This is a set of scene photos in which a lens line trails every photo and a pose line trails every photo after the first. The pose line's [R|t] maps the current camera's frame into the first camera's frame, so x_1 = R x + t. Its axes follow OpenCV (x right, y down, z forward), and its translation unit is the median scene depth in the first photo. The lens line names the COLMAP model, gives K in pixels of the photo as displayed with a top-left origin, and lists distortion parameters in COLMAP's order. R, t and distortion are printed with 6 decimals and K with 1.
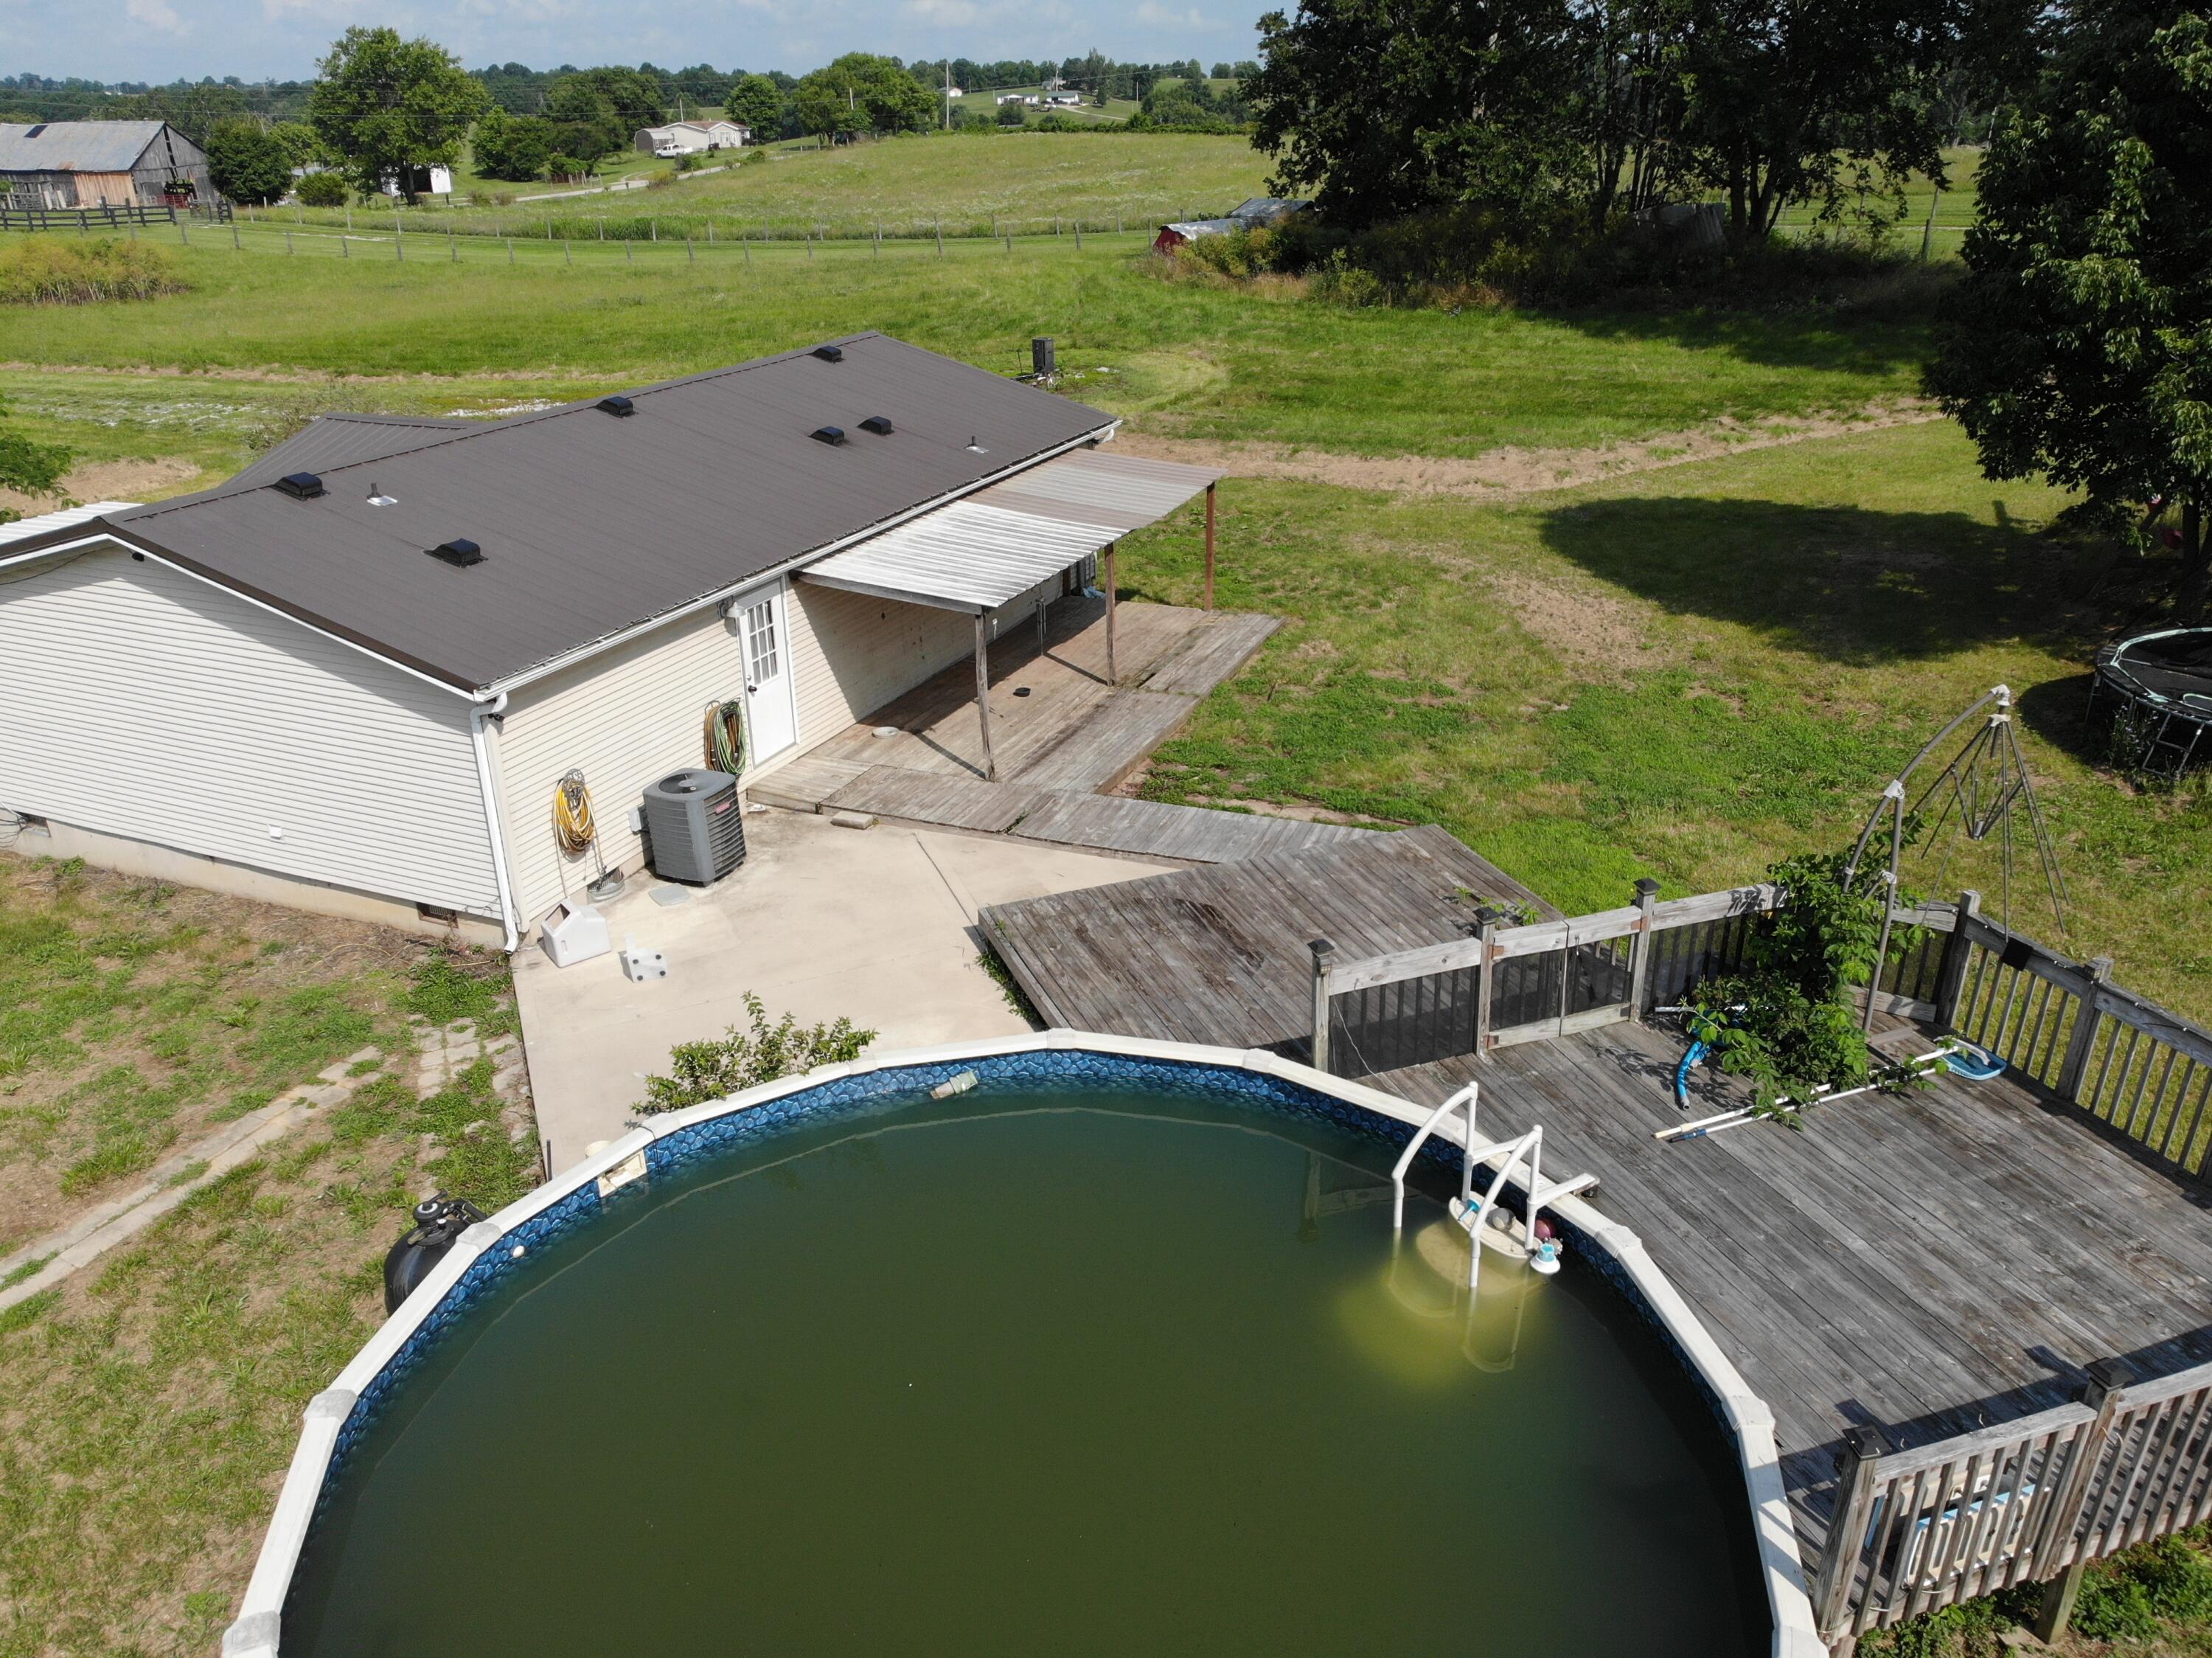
lens RADIAL K [[1658.6, 0, 1111.0], [0, 1658.6, 824.0], [0, 0, 1]] dist [0.003268, -0.006915]
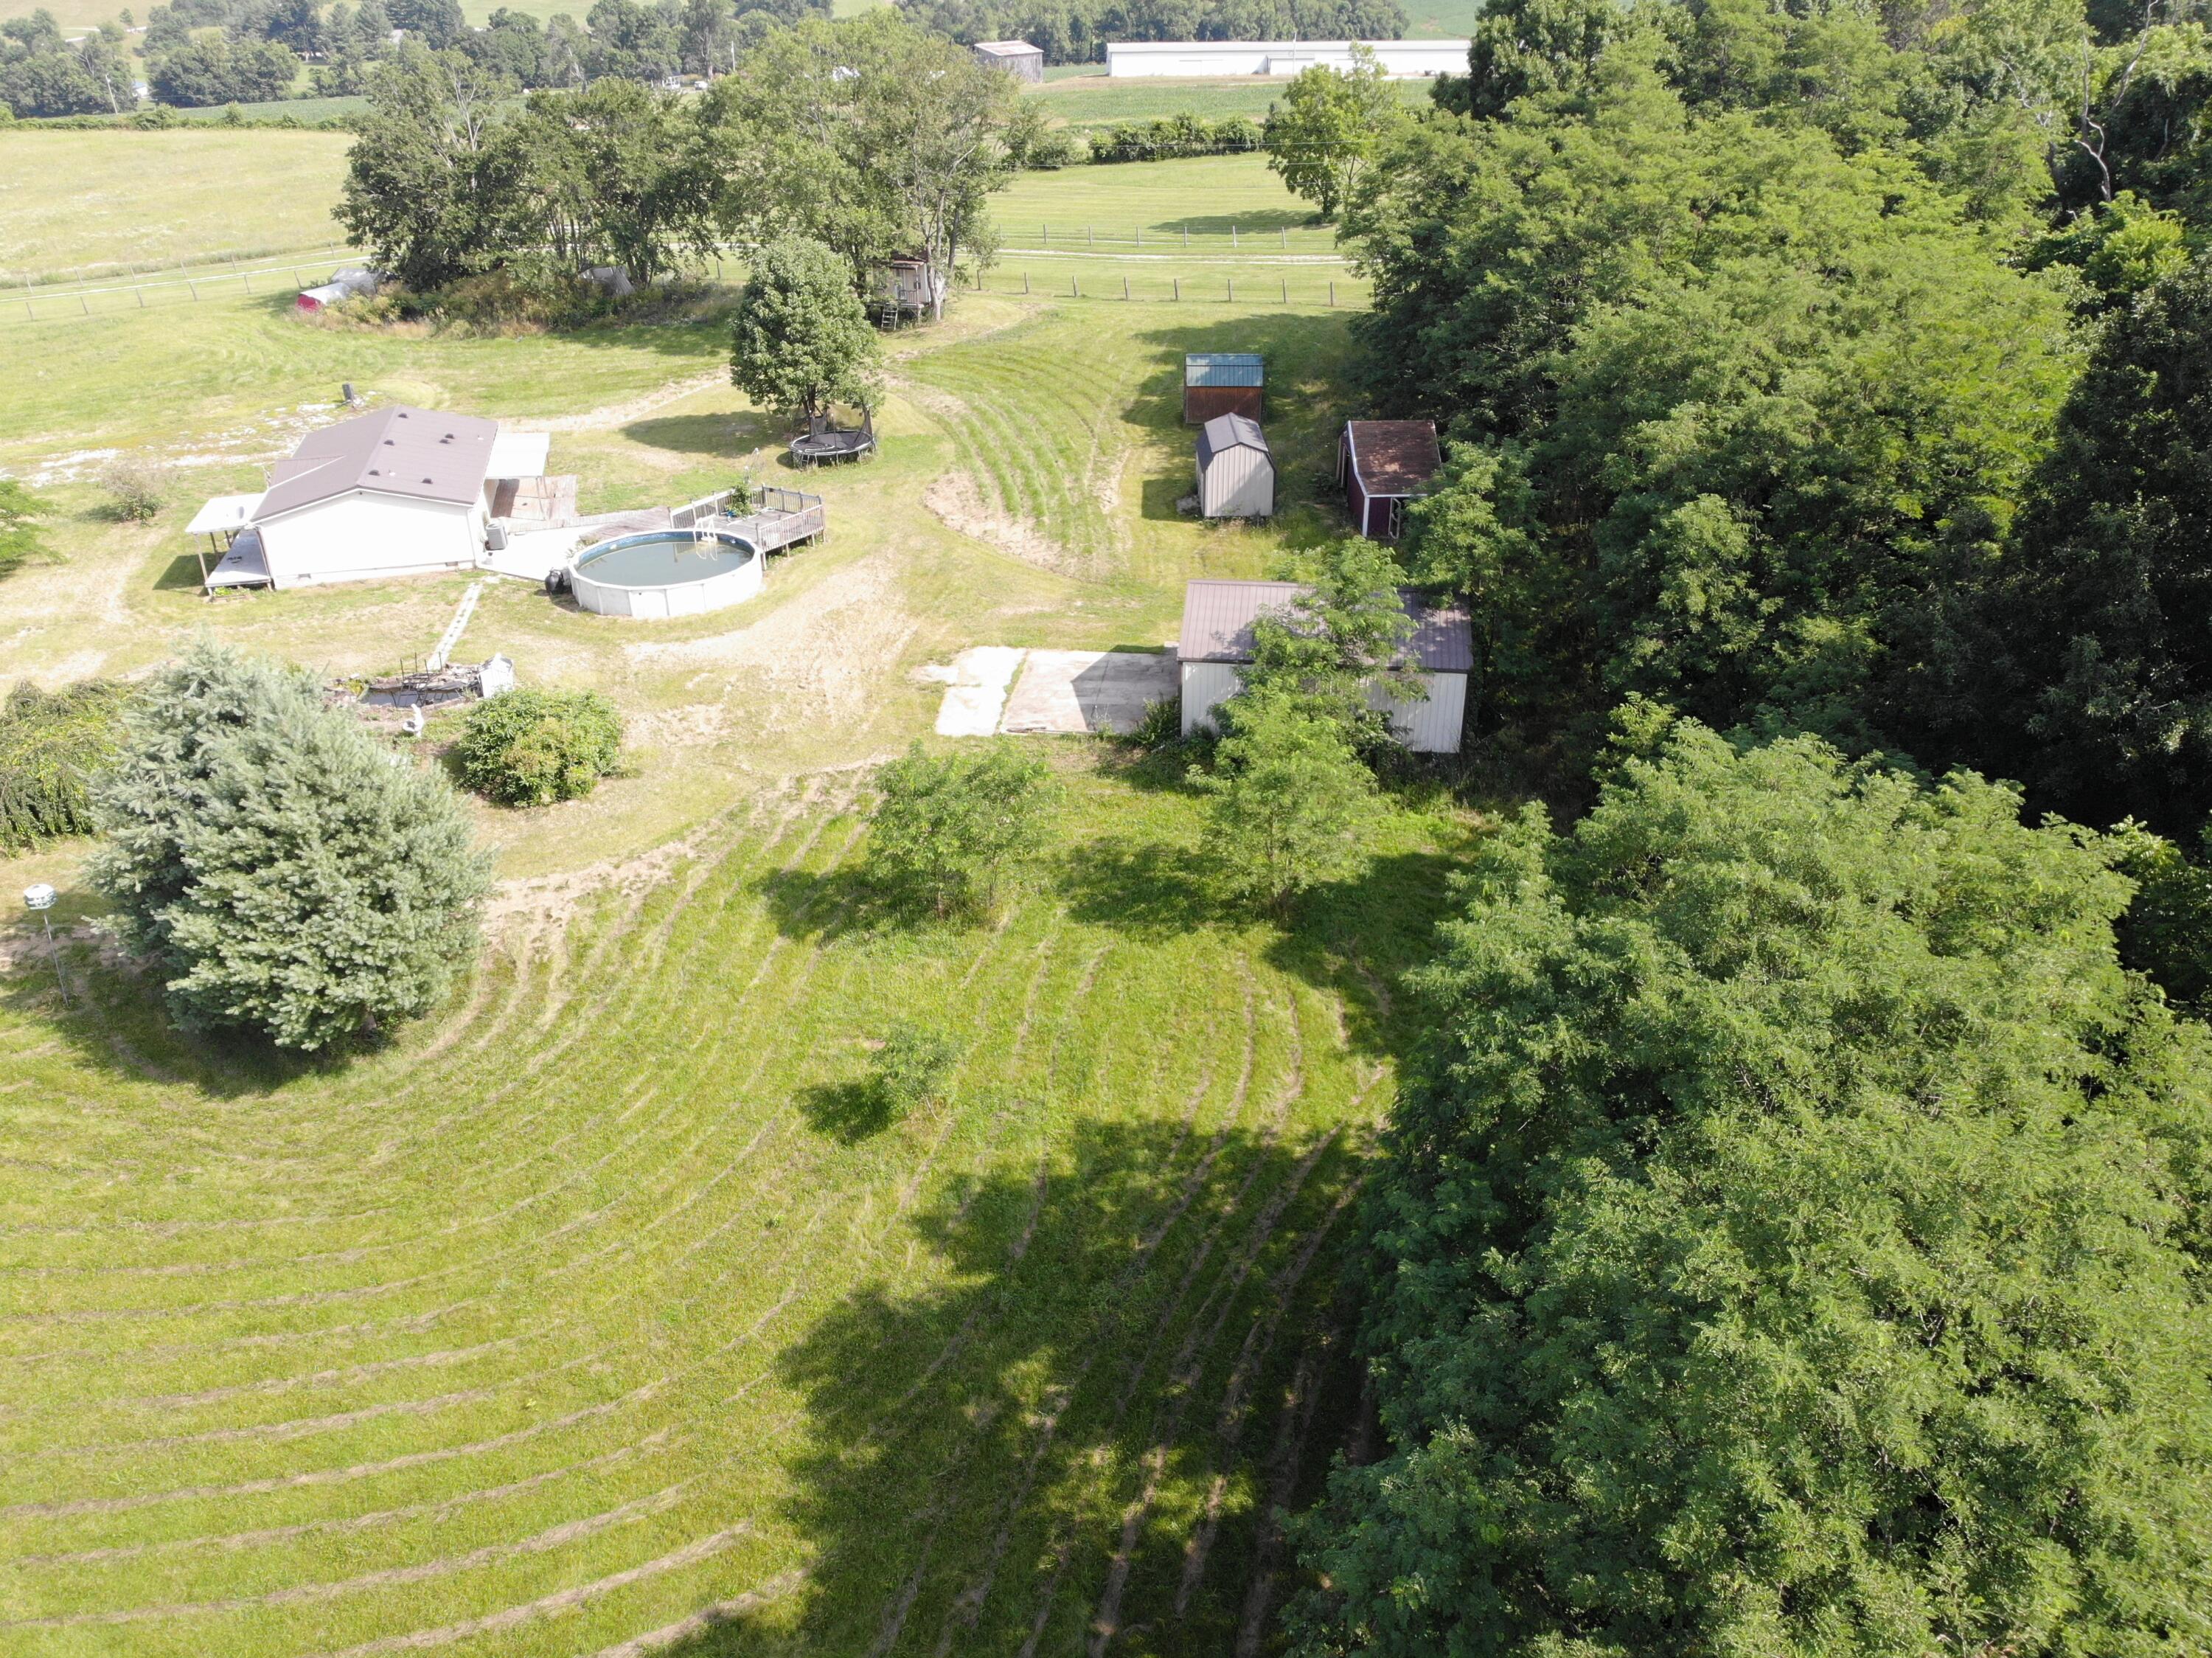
lens RADIAL K [[1589.5, 0, 1123.1], [0, 1589.5, 842.5], [0, 0, 1]] dist [0.039054, -0.000803]
pose [[0.784151, -0.292987, 0.547051, -0.099760], [0.247436, 0.956042, 0.157352, 0.034683], [-0.569106, 0.011972, 0.822177, -0.223002]]
